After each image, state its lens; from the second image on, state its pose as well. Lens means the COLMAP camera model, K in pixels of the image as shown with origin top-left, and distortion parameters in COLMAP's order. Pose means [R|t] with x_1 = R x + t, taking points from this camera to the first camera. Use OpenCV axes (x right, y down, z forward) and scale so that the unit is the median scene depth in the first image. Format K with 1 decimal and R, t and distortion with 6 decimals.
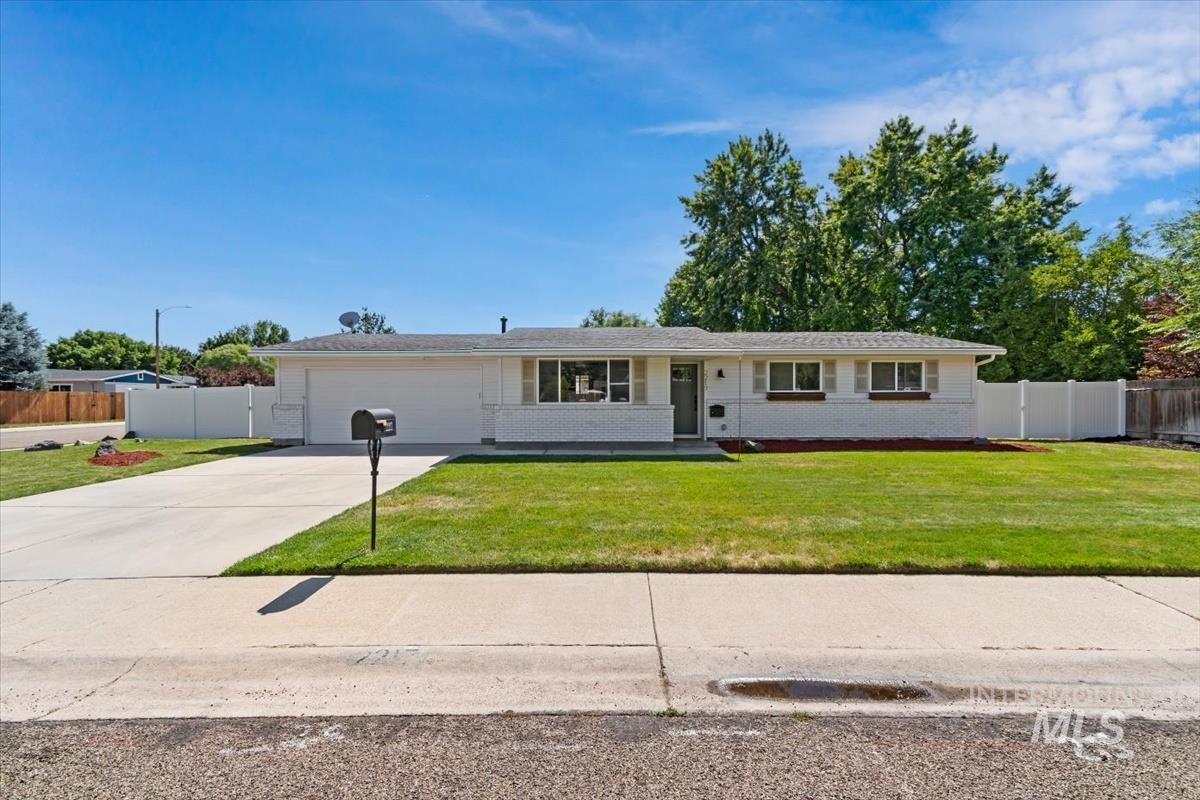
lens RADIAL K [[535.2, 0, 600.5], [0, 535.2, 398.8], [0, 0, 1]] dist [0.006436, -0.002410]
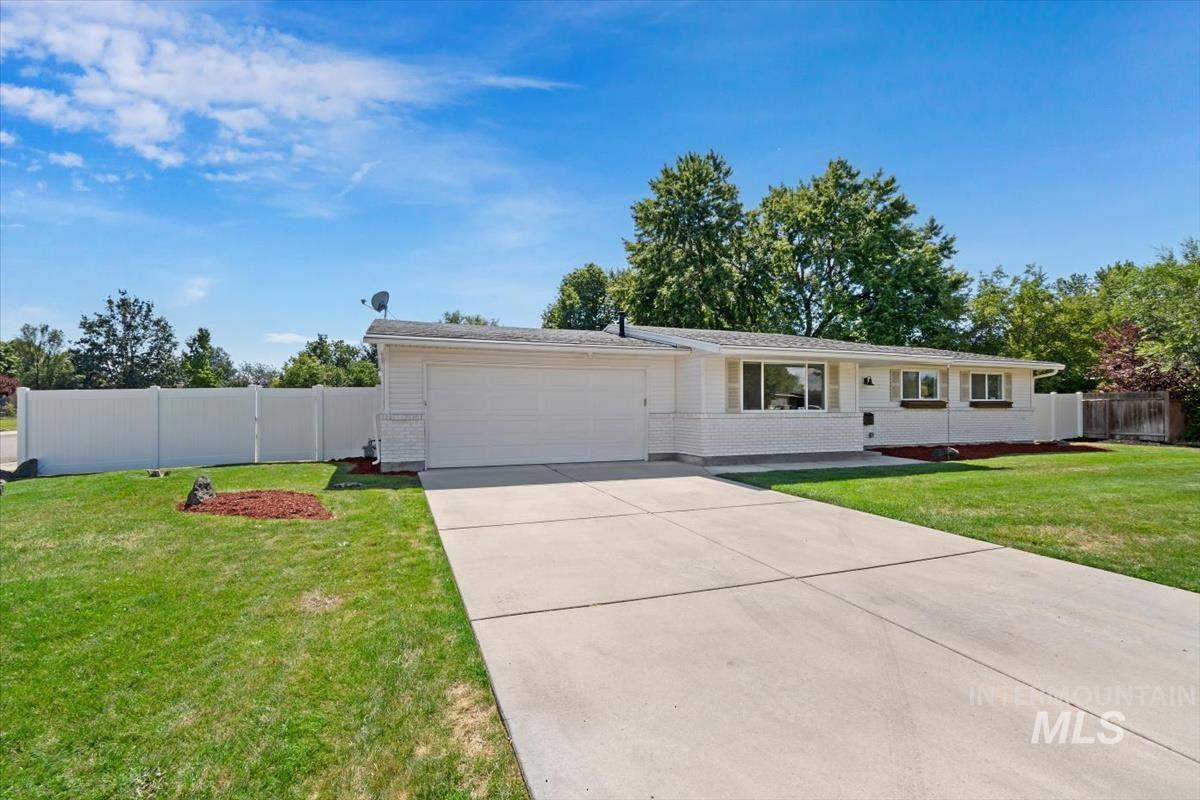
lens RADIAL K [[535.2, 0, 599.4], [0, 535.2, 403.1], [0, 0, 1]] dist [0.006436, -0.002410]
pose [[0.935743, 0.004364, 0.352655, -0.593930], [-0.000978, 0.999952, -0.009779, 0.003669], [-0.352680, 0.008806, 0.935702, 0.240473]]
